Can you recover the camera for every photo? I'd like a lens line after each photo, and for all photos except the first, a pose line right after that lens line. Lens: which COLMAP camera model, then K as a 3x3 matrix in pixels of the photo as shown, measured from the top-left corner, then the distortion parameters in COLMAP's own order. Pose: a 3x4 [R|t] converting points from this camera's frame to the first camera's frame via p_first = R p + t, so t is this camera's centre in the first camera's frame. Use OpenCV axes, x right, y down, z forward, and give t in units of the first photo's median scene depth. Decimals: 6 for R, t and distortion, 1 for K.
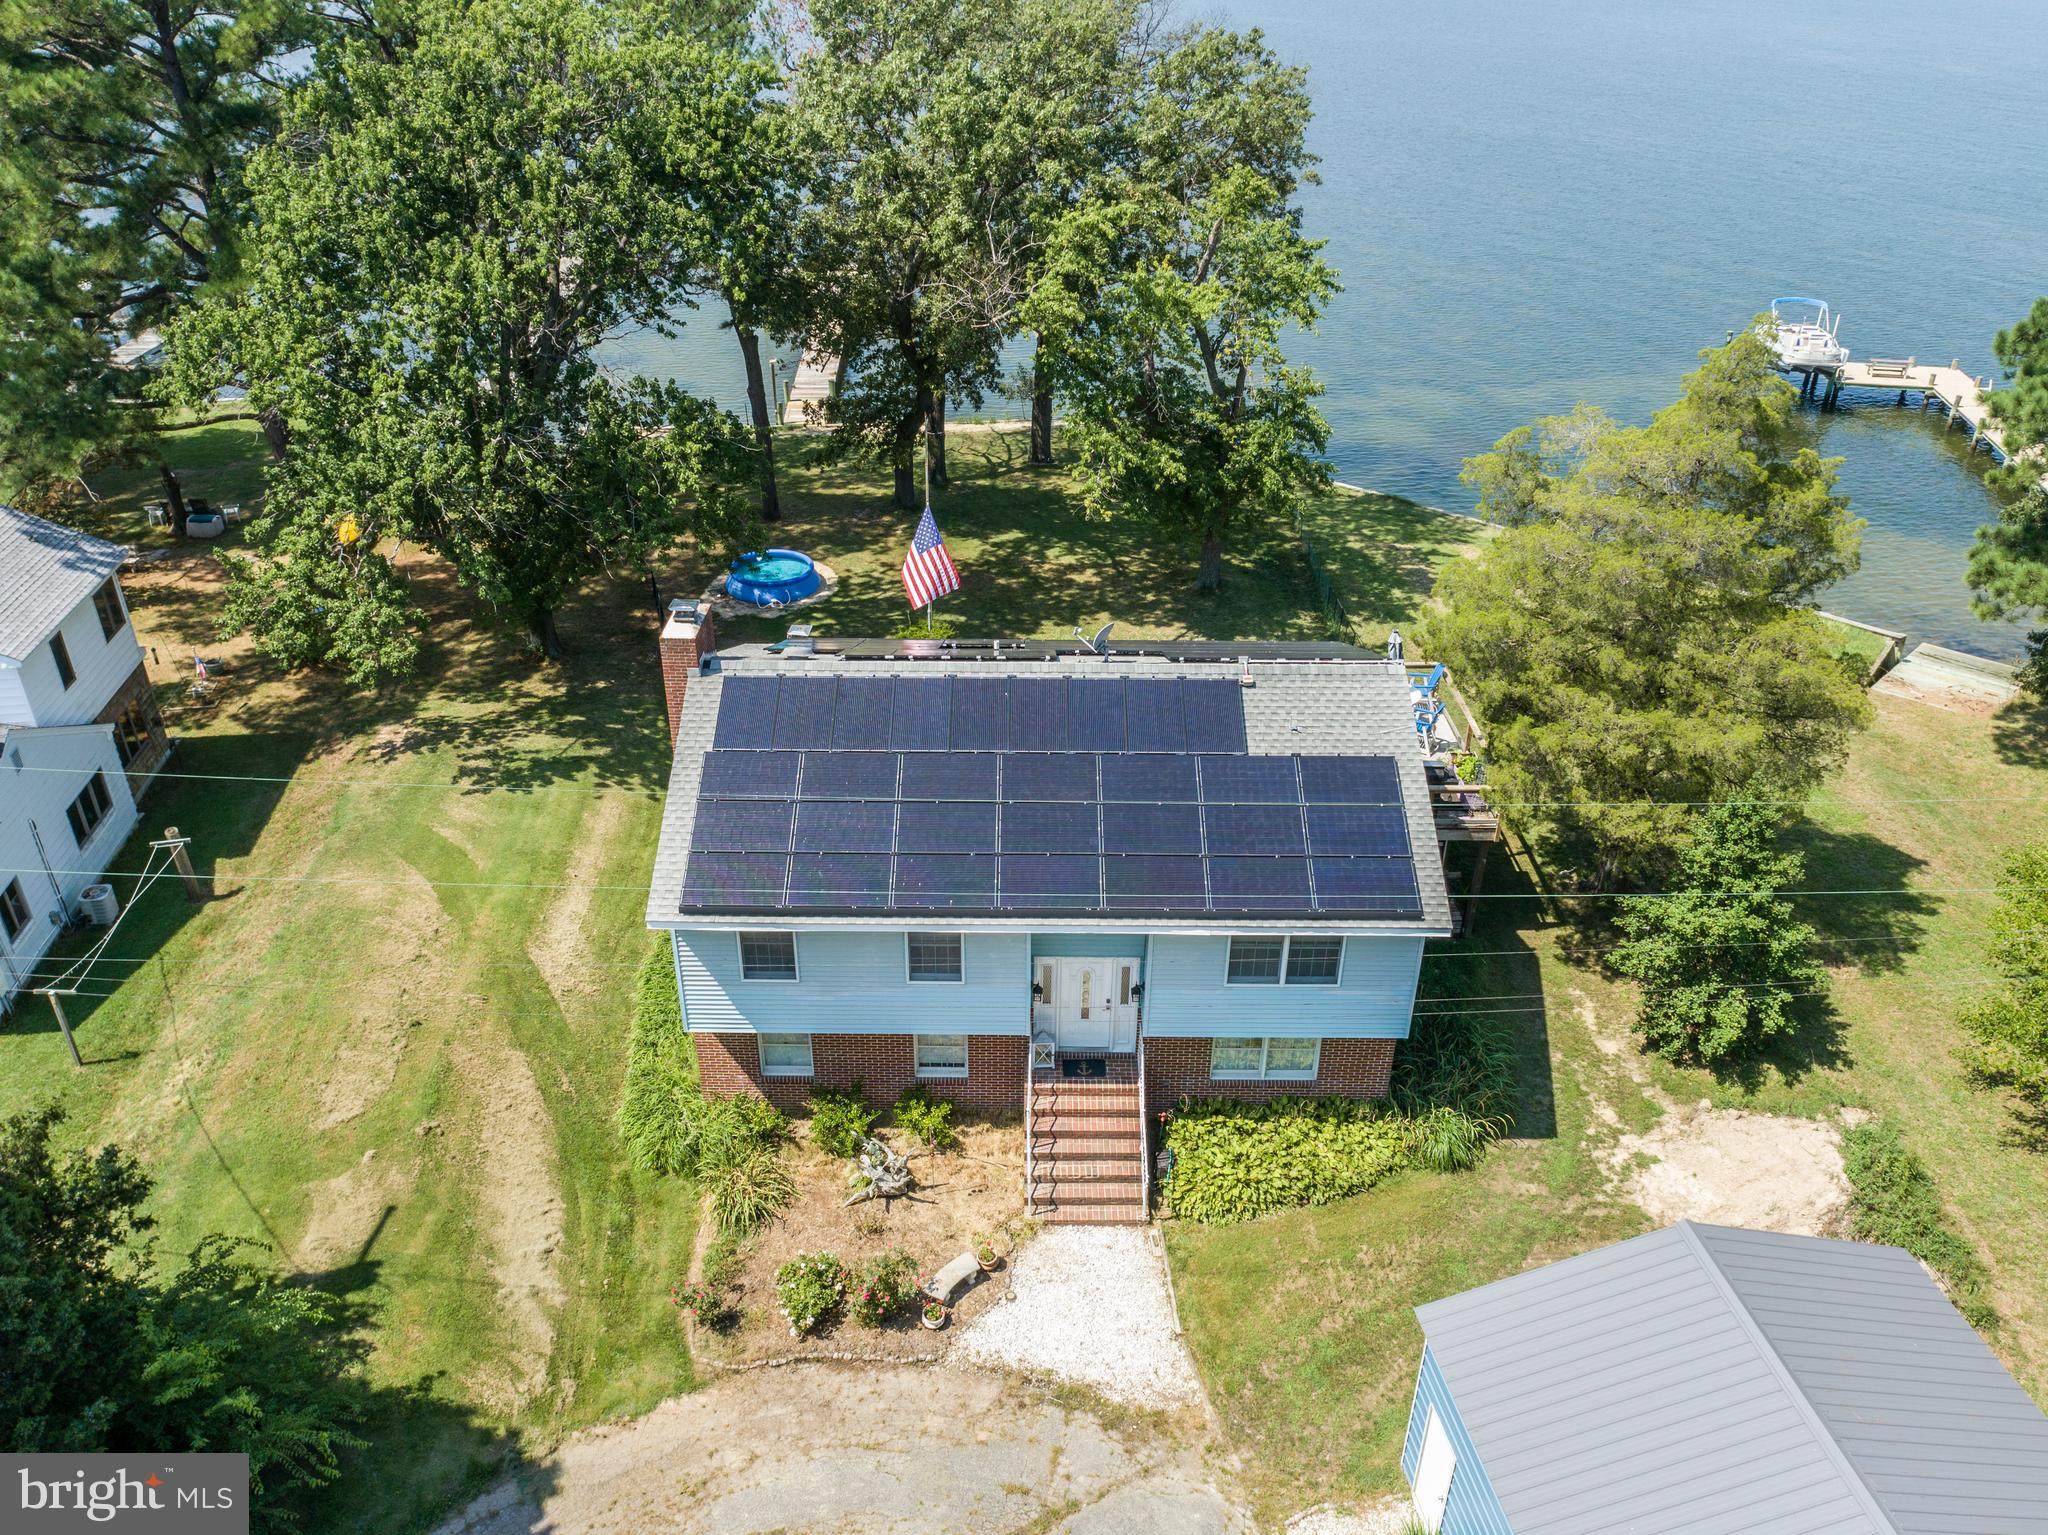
lens RADIAL K [[1562.2, 0, 1024.0], [0, 1562.2, 767.5], [0, 0, 1]] dist [-0.011306, 0.004677]
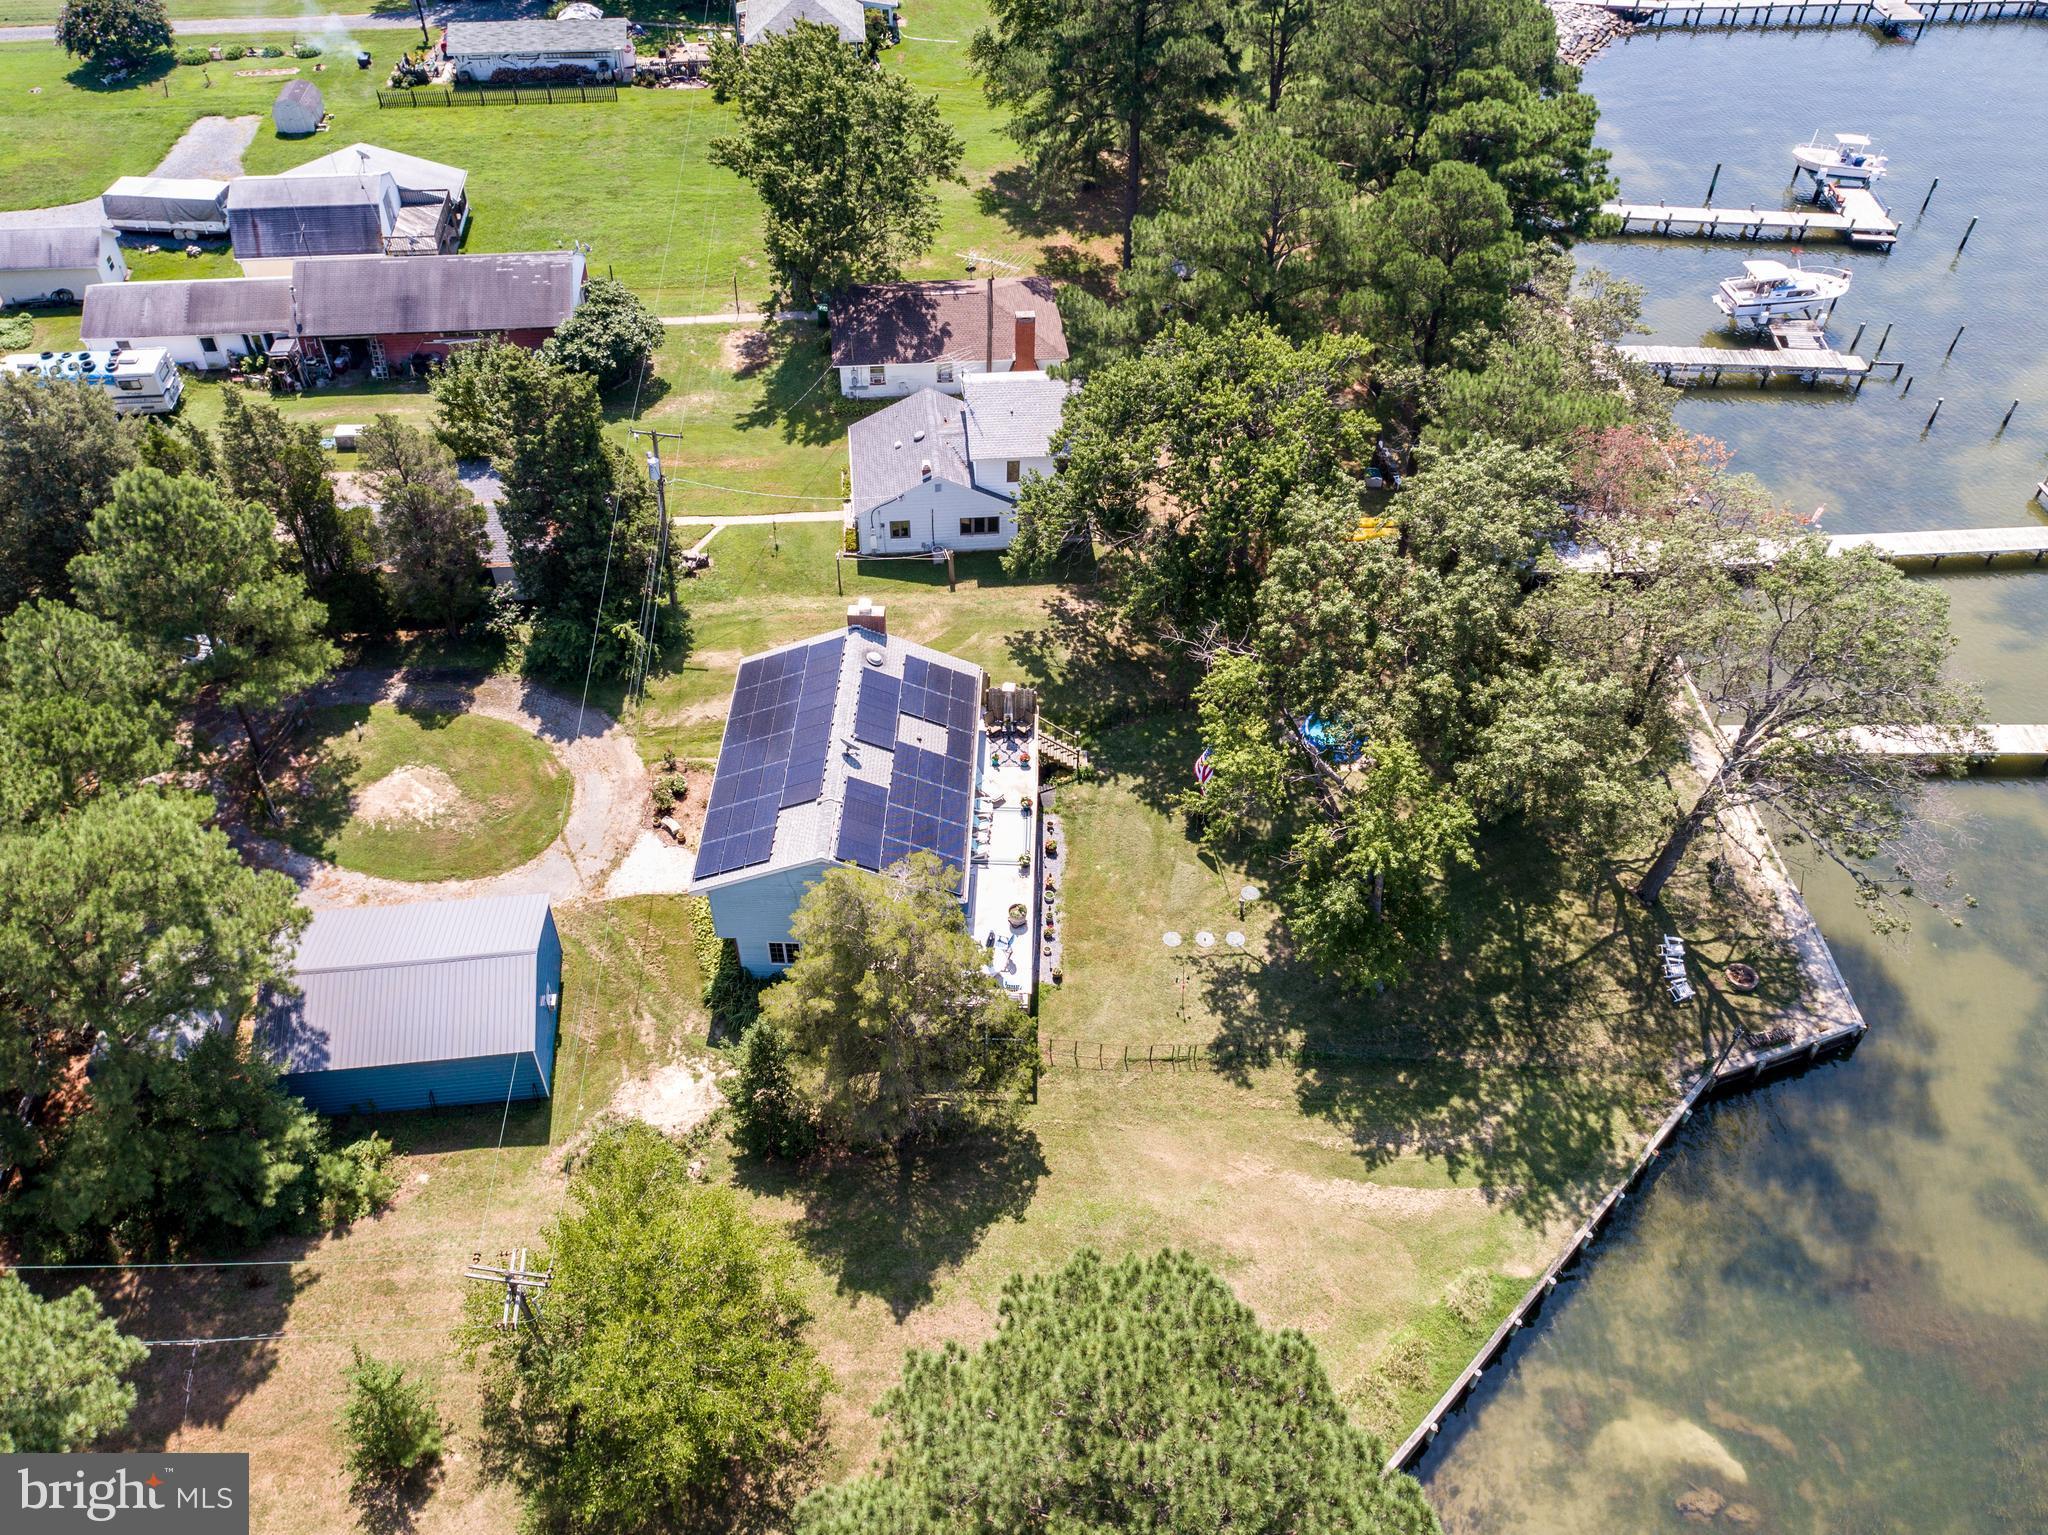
lens RADIAL K [[1582.2, 0, 1022.6], [0, 1582.2, 773.4], [0, 0, 1]] dist [-0.015494, 0.008104]
pose [[-0.019184, 0.708885, -0.705063, 1.599086], [-0.521474, 0.594583, 0.611994, -1.511101], [0.853051, 0.379413, 0.358258, 0.470553]]
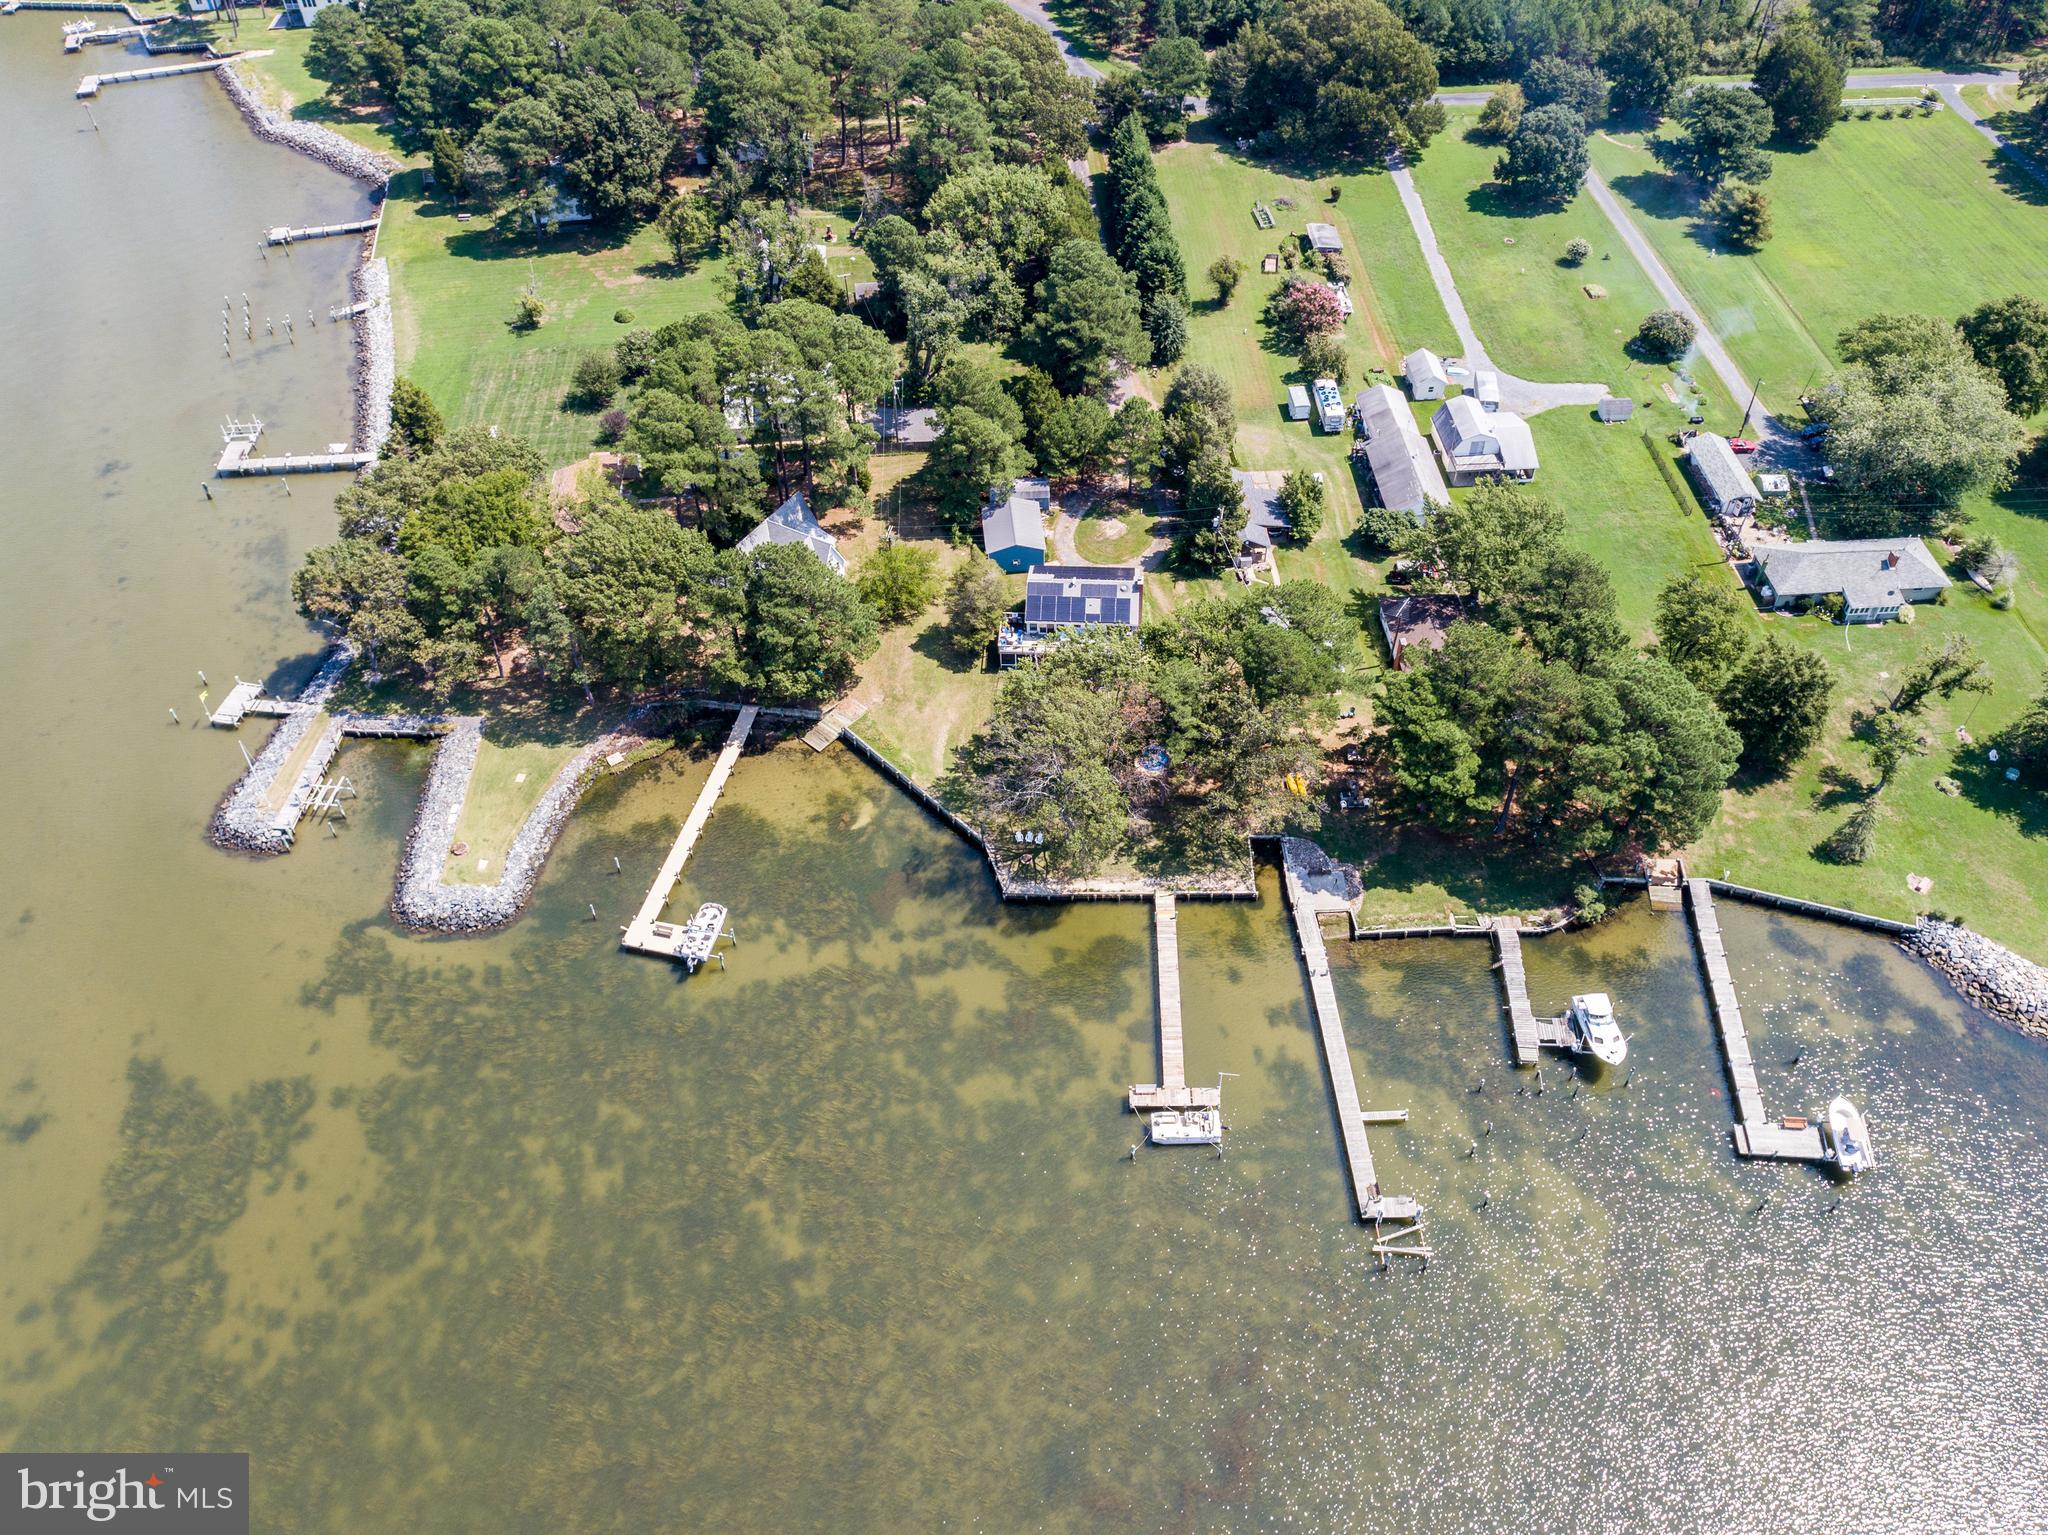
lens RADIAL K [[1562.2, 0, 1024.0], [0, 1562.2, 767.5], [0, 0, 1]] dist [-0.011306, 0.004677]
pose [[-0.998222, -0.041168, 0.043097, -0.026314], [0.032188, 0.236199, 0.971171, -6.157643], [-0.050160, 0.970832, -0.234454, 3.278074]]
